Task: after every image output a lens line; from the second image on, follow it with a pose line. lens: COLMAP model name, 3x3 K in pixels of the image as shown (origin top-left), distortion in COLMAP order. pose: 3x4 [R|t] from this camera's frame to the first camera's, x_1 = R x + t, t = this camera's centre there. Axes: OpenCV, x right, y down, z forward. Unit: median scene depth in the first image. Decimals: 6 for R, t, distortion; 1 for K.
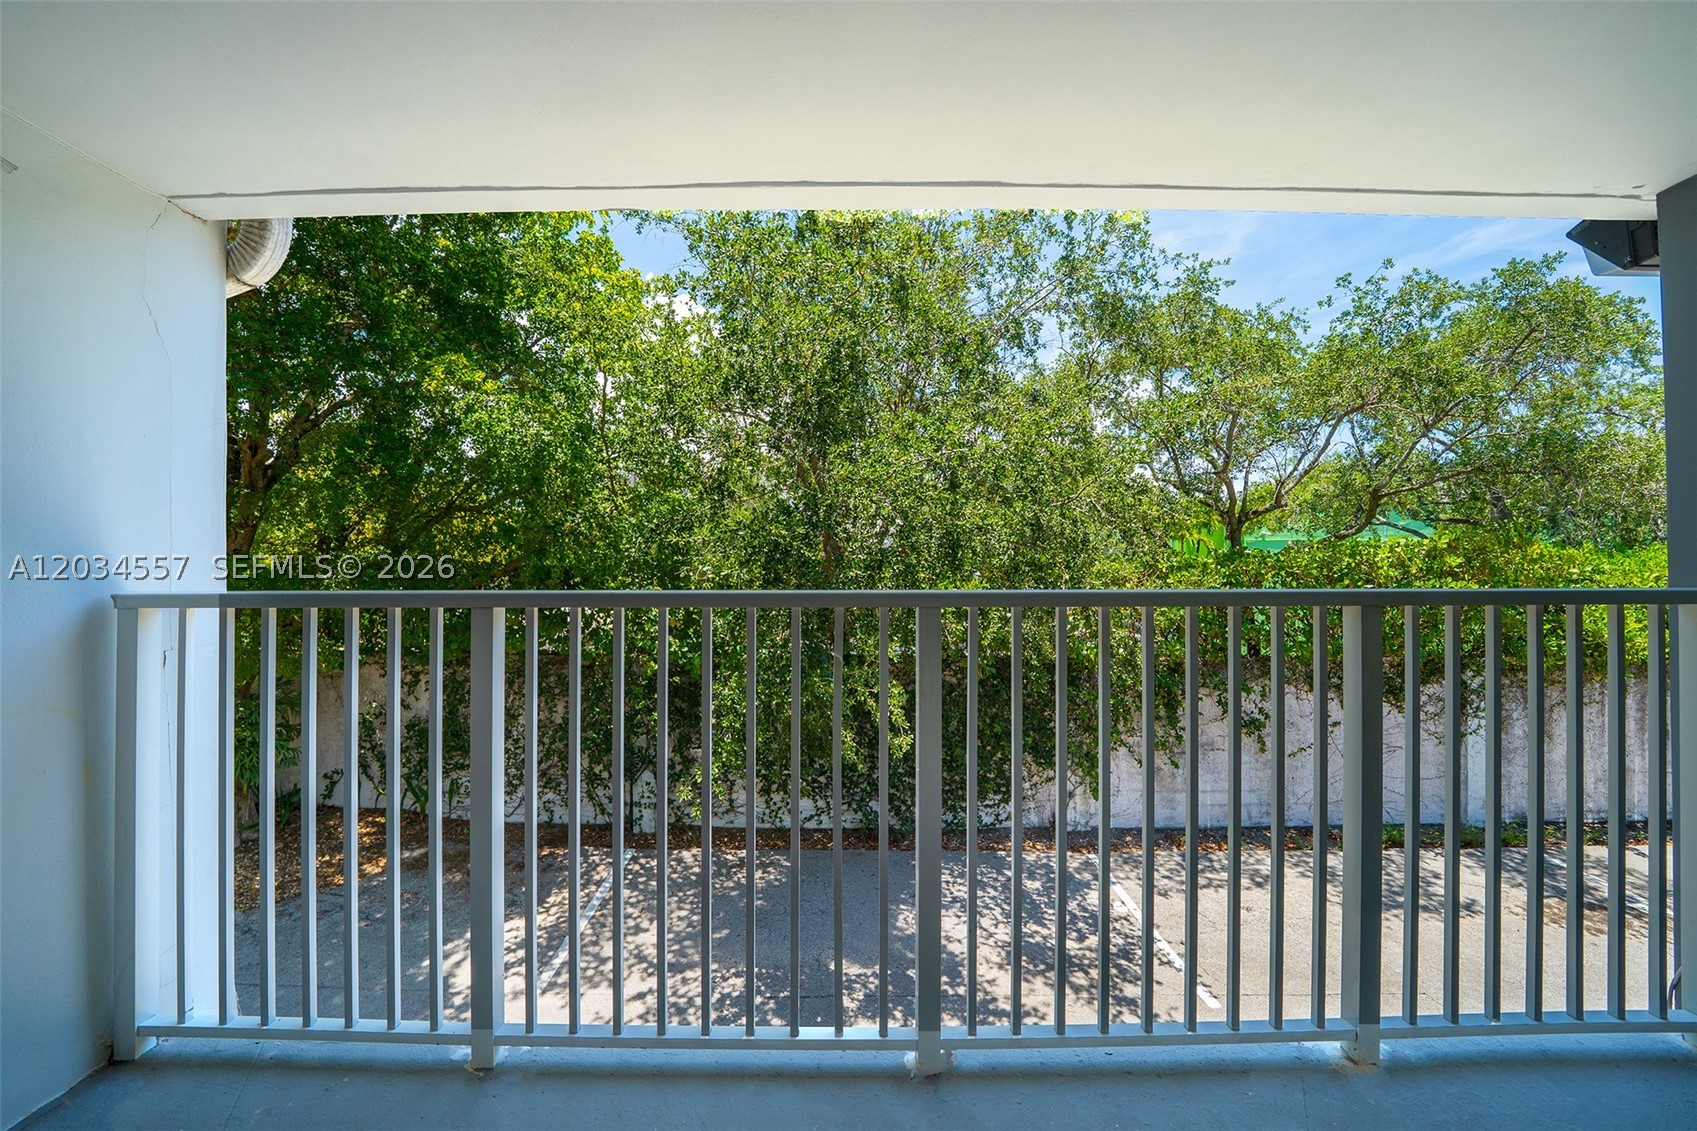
lens RADIAL K [[586.7, 0, 849.1], [0, 586.7, 565.8], [0, 0, 1]] dist [-0.006145, -0.000082]
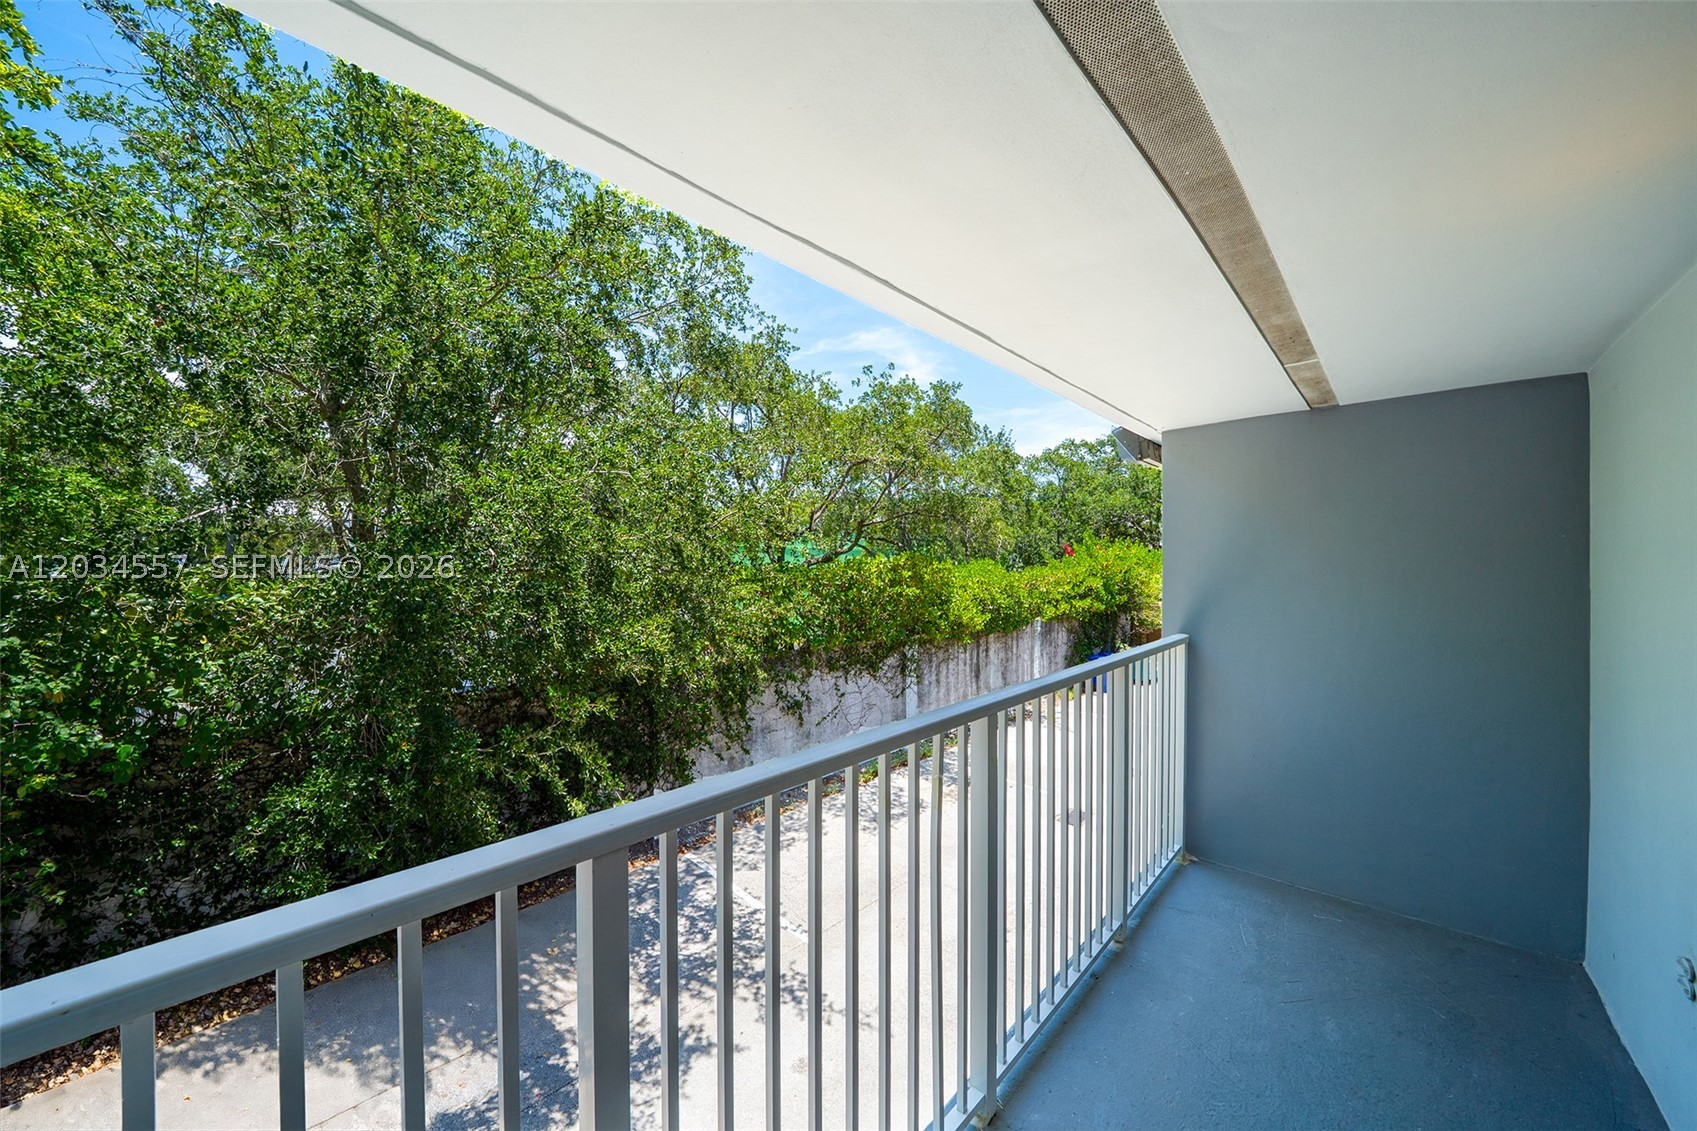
lens RADIAL K [[586.7, 0, 826.9], [0, 586.7, 568.4], [0, 0, 1]] dist [-0.006145, -0.000082]
pose [[0.723327, -0.002987, 0.690499, -0.151380], [-0.002314, 0.999975, 0.006750, -0.034777], [-0.690501, -0.006480, 0.723302, 0.072176]]
